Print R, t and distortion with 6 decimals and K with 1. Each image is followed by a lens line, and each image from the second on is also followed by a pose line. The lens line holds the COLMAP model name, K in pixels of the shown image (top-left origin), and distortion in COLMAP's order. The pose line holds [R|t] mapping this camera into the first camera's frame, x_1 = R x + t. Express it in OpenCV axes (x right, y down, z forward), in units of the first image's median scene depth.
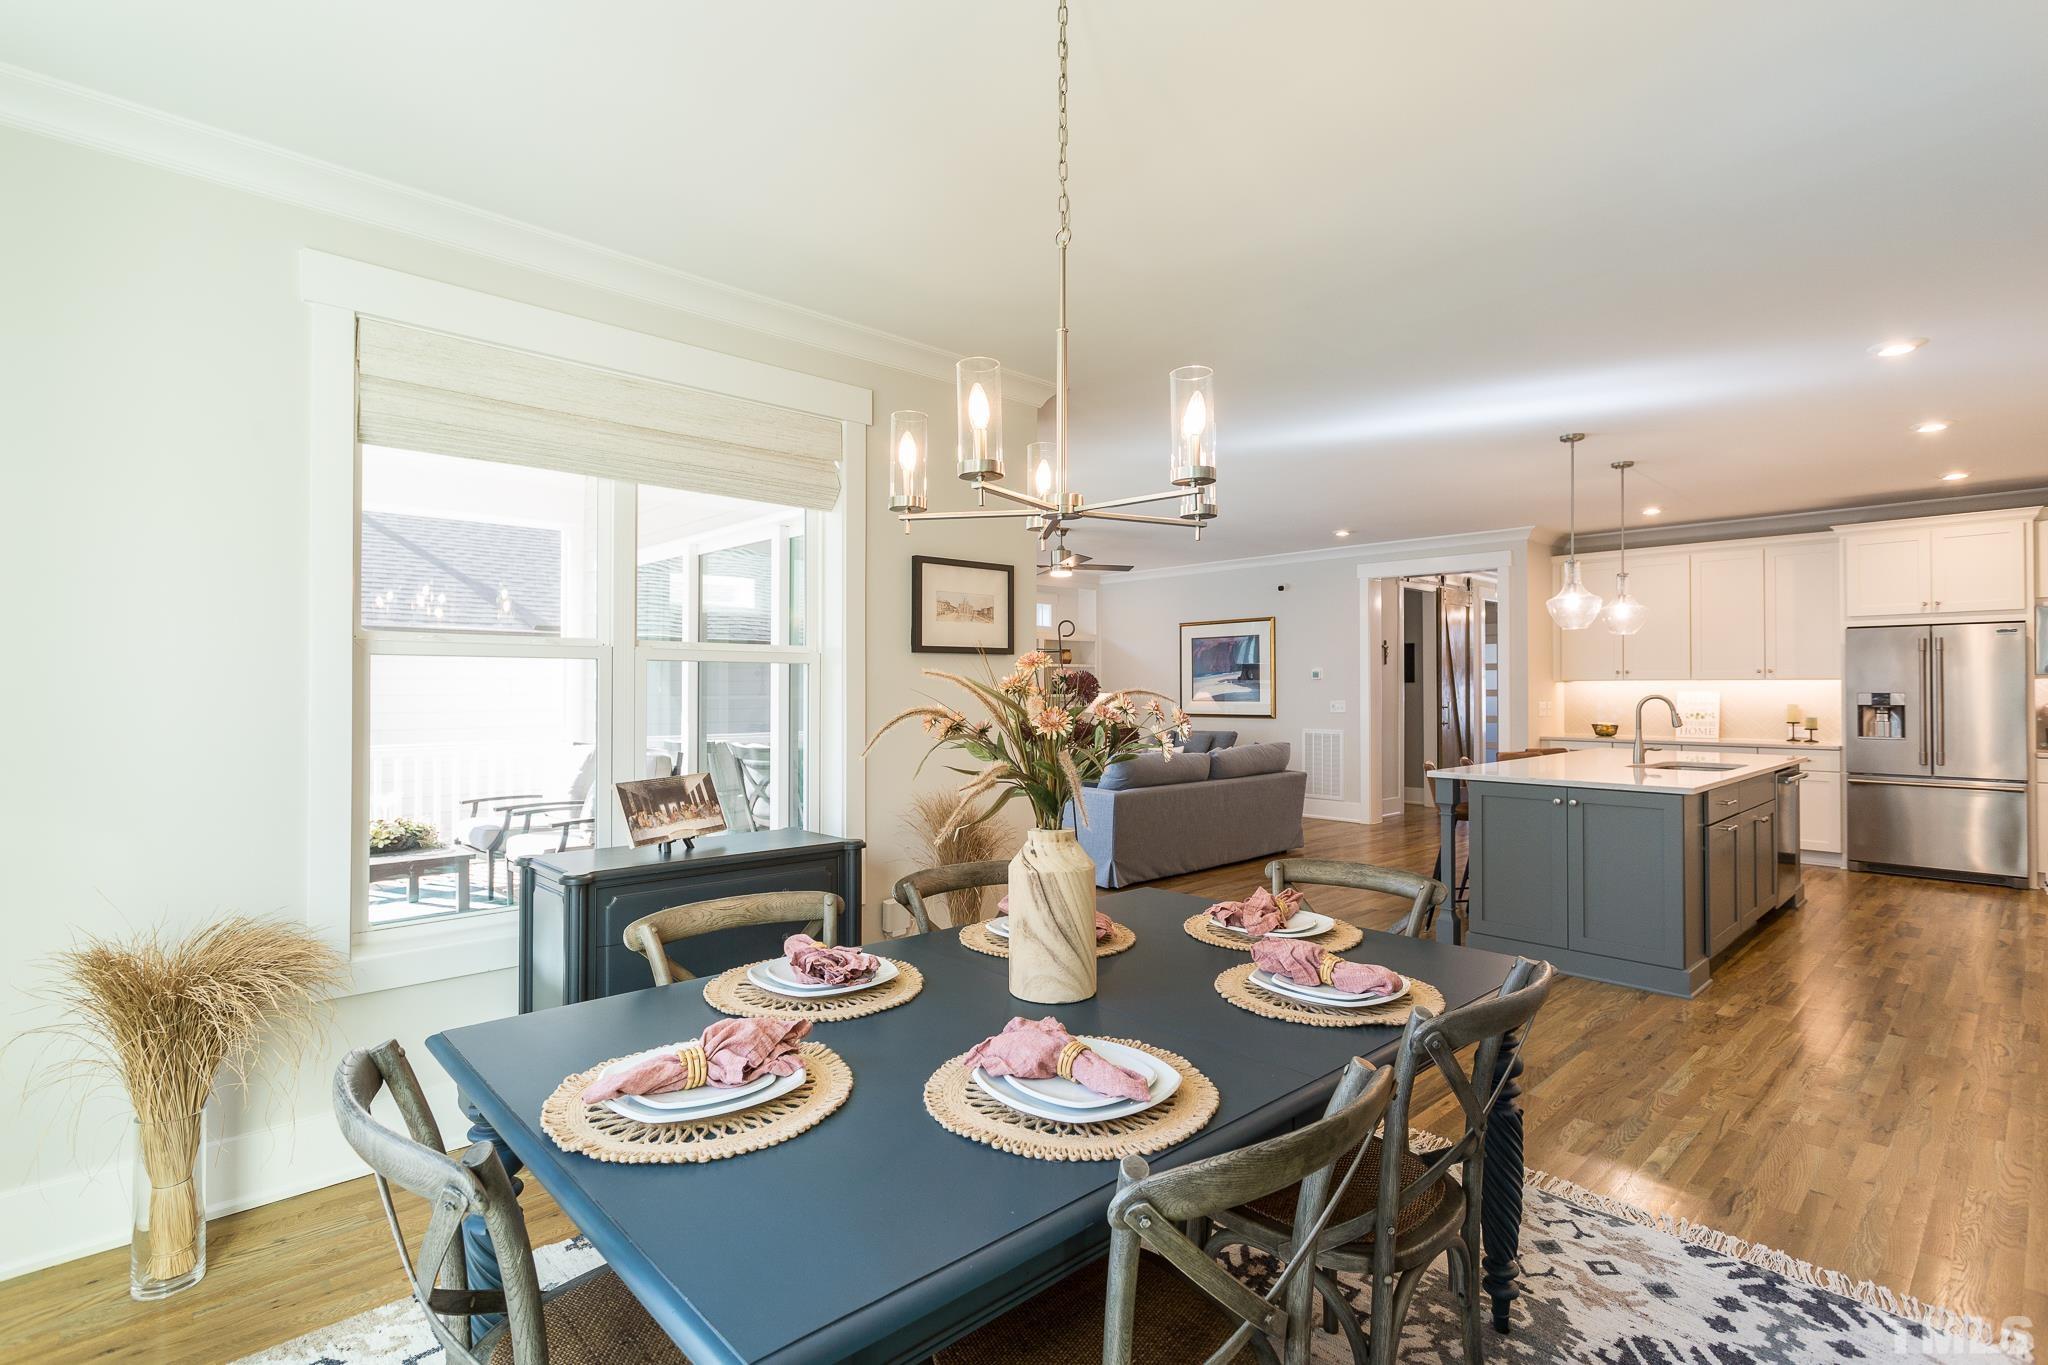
lens RADIAL K [[974.8, 0, 1025.1], [0, 974.8, 679.7], [0, 0, 1]] dist [0.000285, 0.000255]
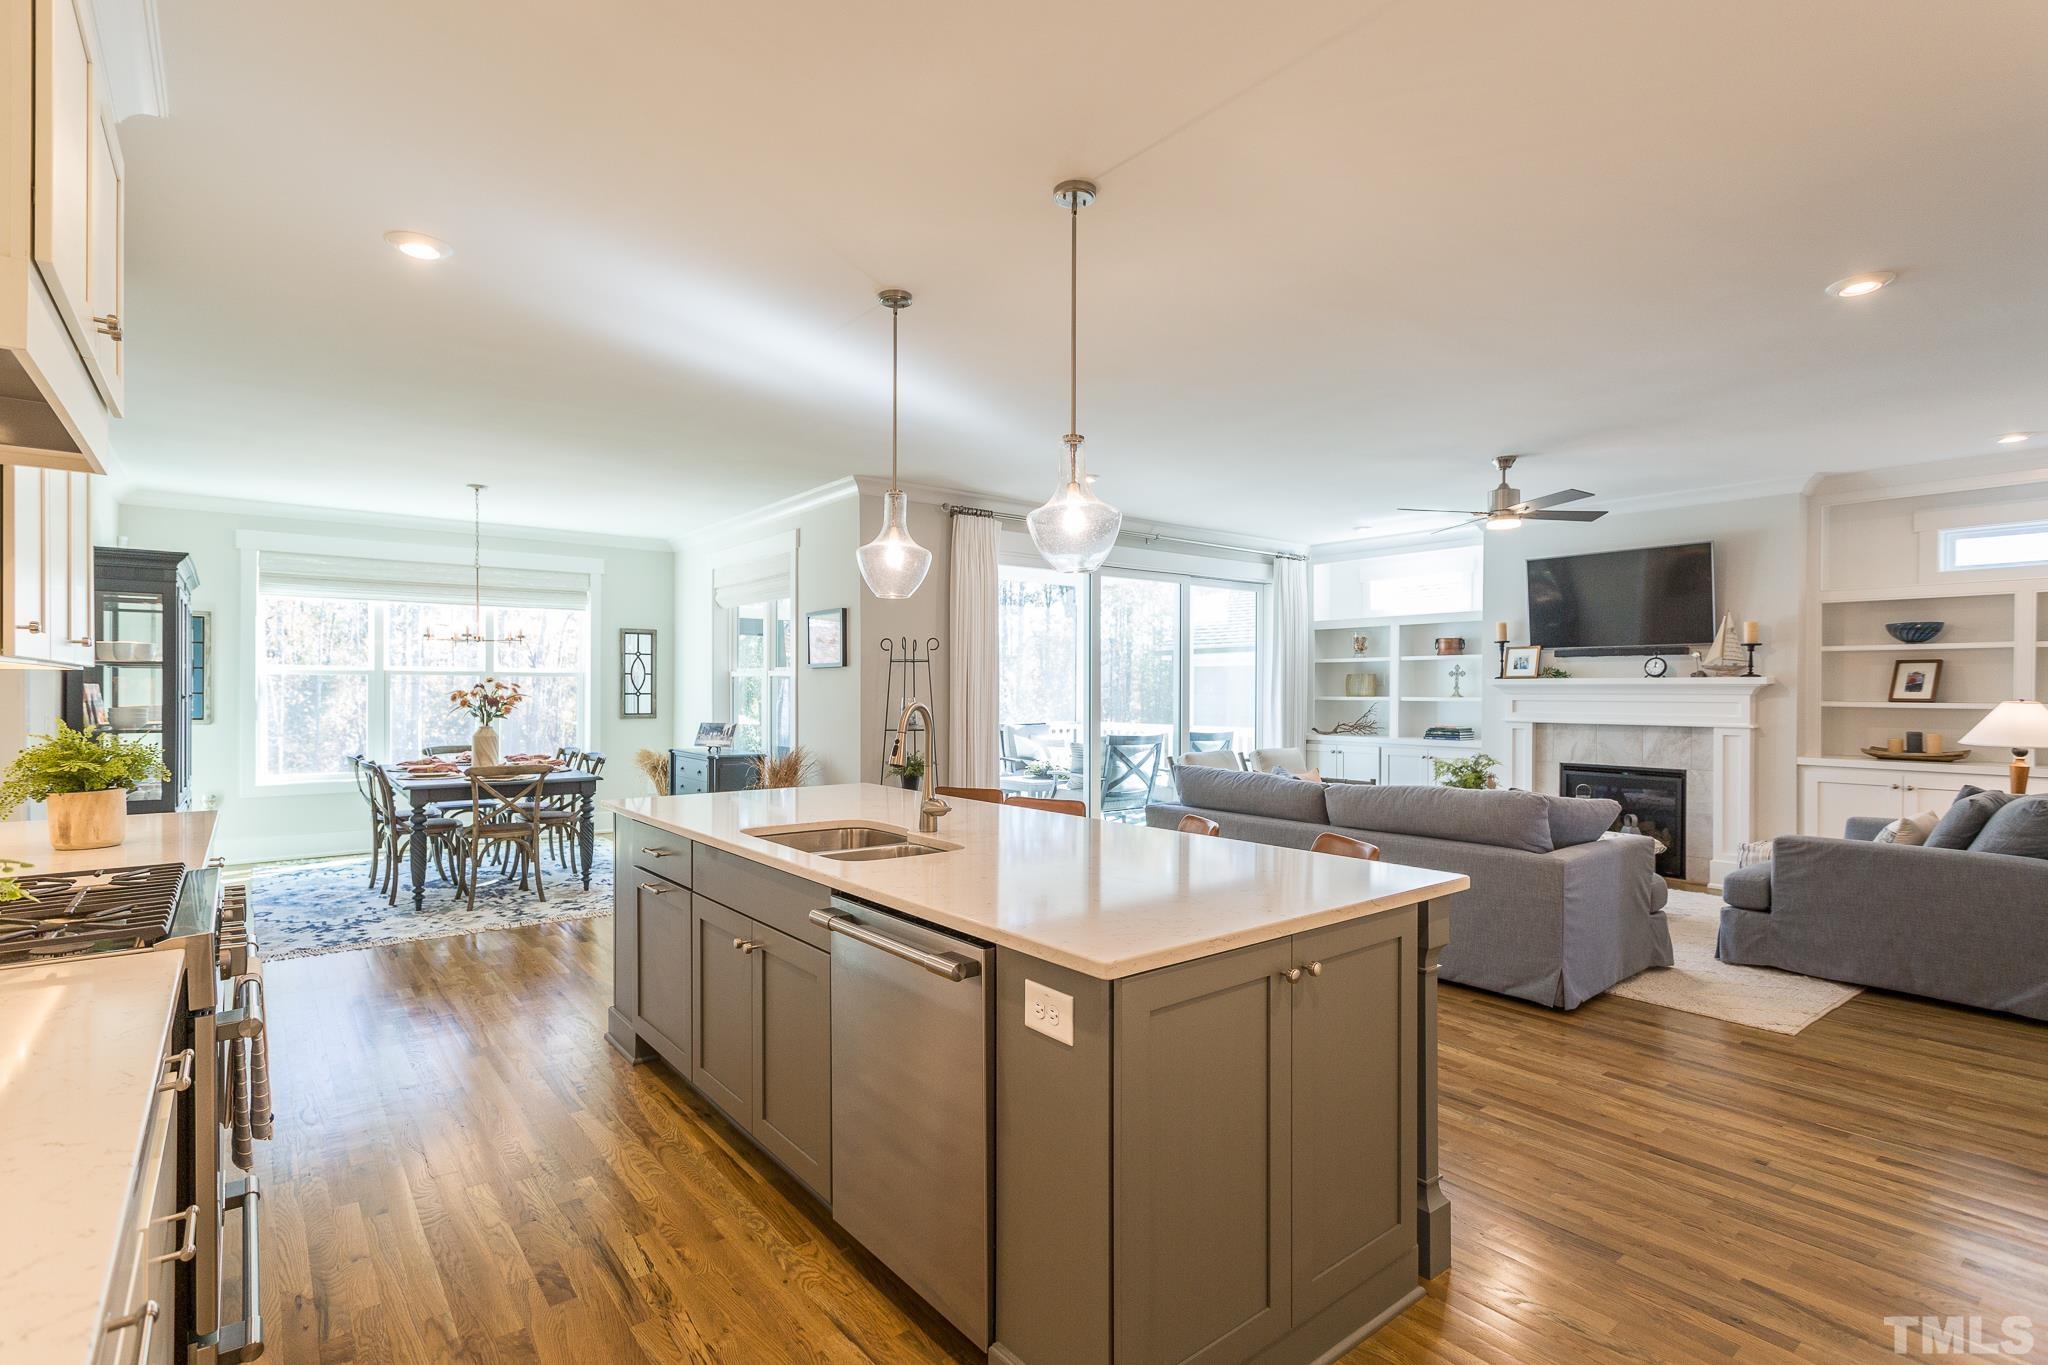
lens RADIAL K [[974.8, 0, 1029.3], [0, 974.8, 690.4], [0, 0, 1]] dist [0.000285, 0.000255]
pose [[-0.086824, 0.000362, -0.996224, 0.908187], [0.005816, 0.999983, -0.000144, 0.008285], [0.996207, -0.005807, -0.086825, 0.866026]]
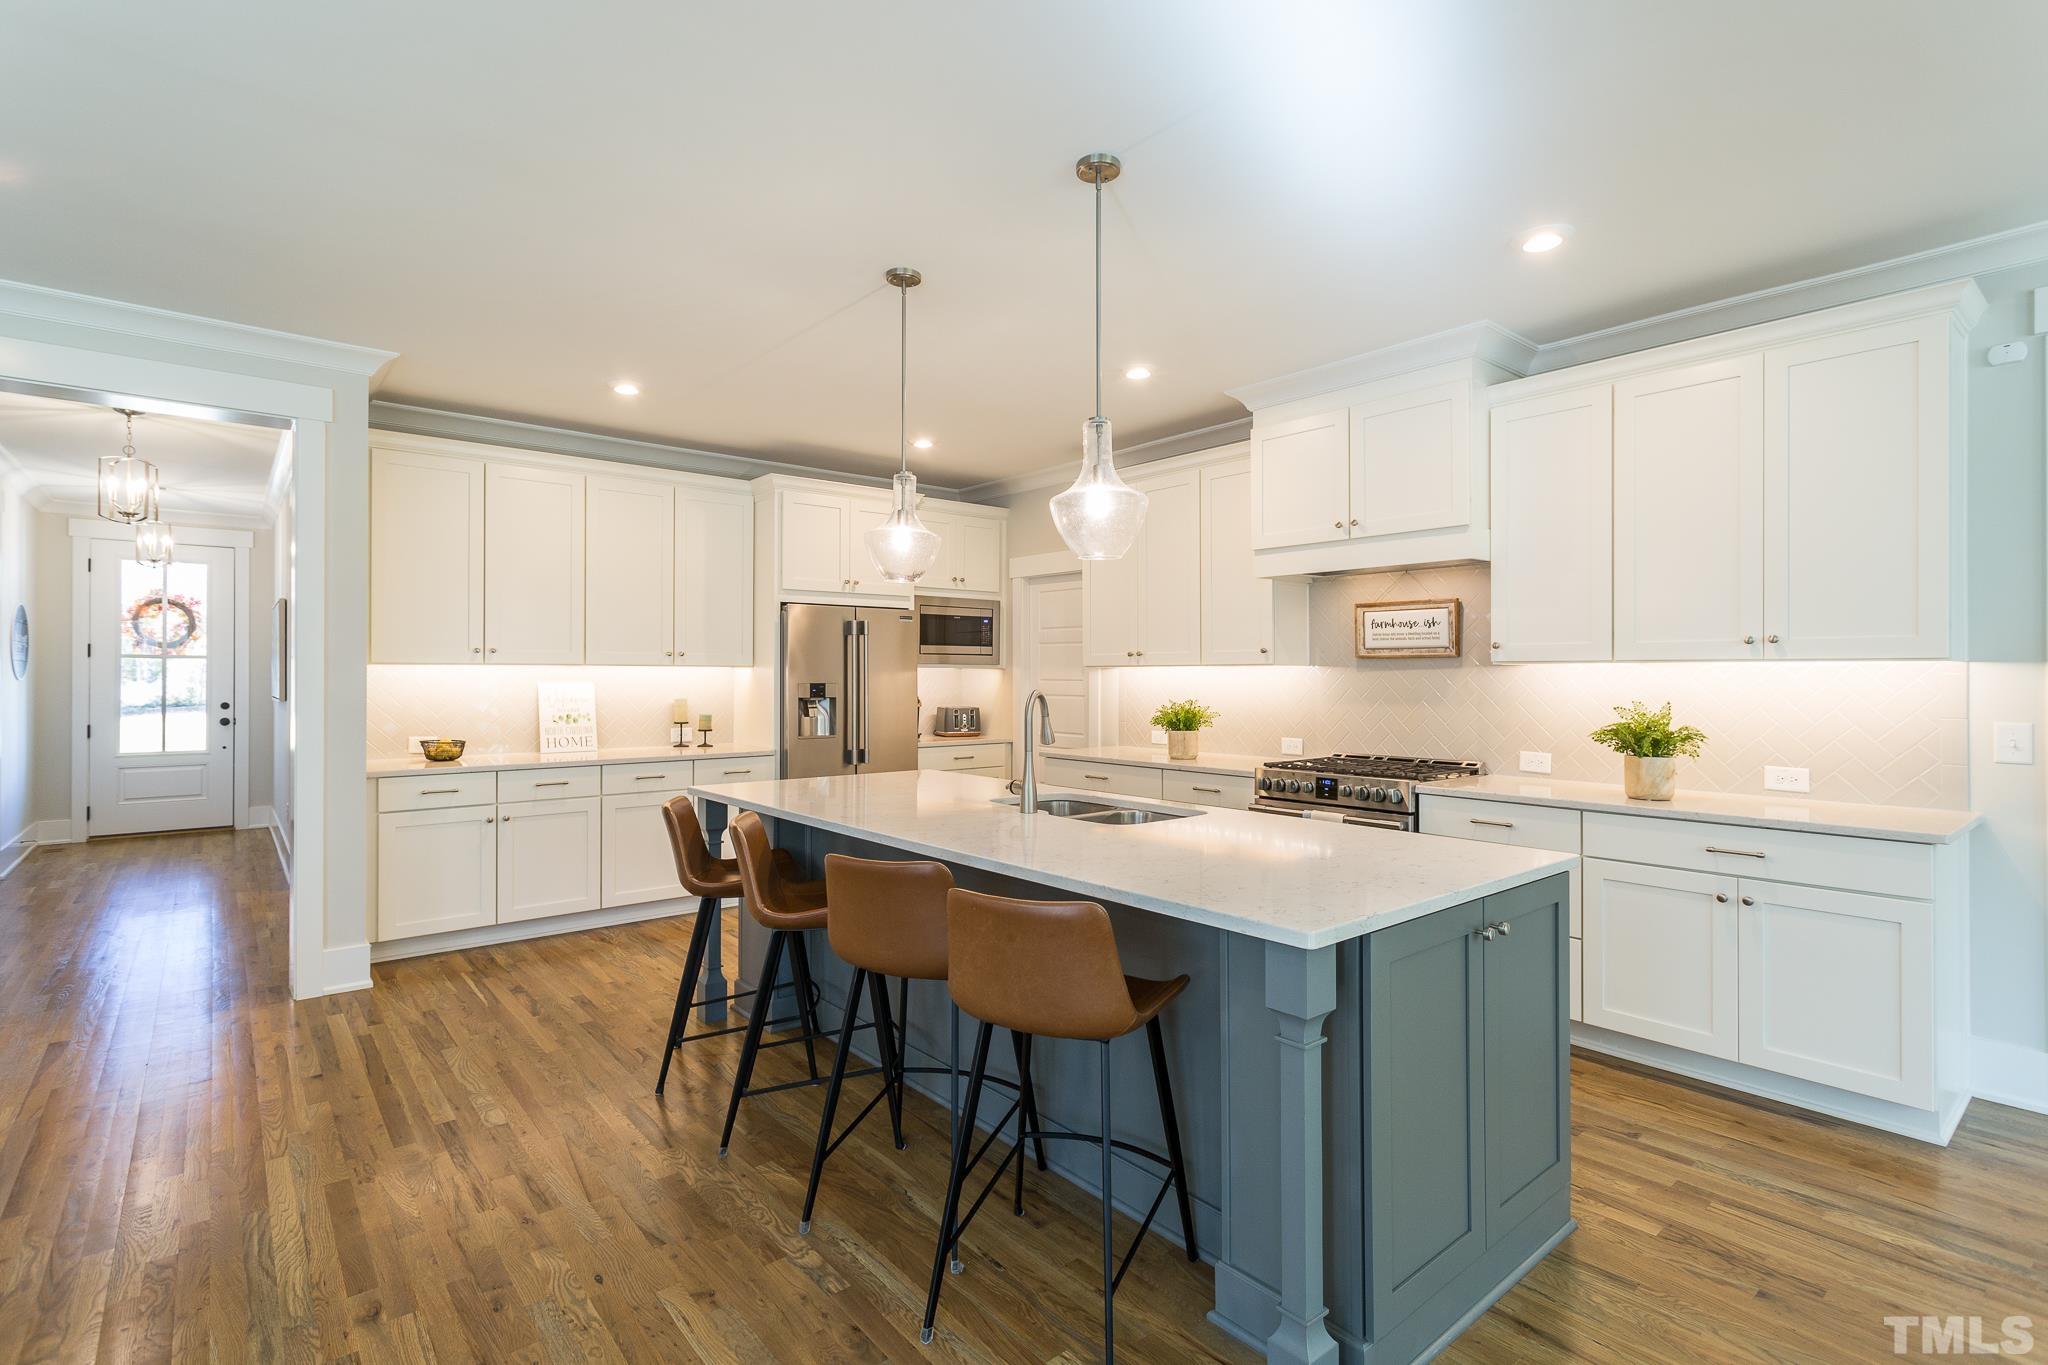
lens RADIAL K [[974.8, 0, 1021.6], [0, 974.8, 679.4], [0, 0, 1]] dist [0.000285, 0.000255]
pose [[0.065459, -0.003926, 0.997848, 0.054093], [-0.010486, 0.999934, 0.004622, 0.004487], [-0.997800, -0.010766, 0.065414, 0.760768]]
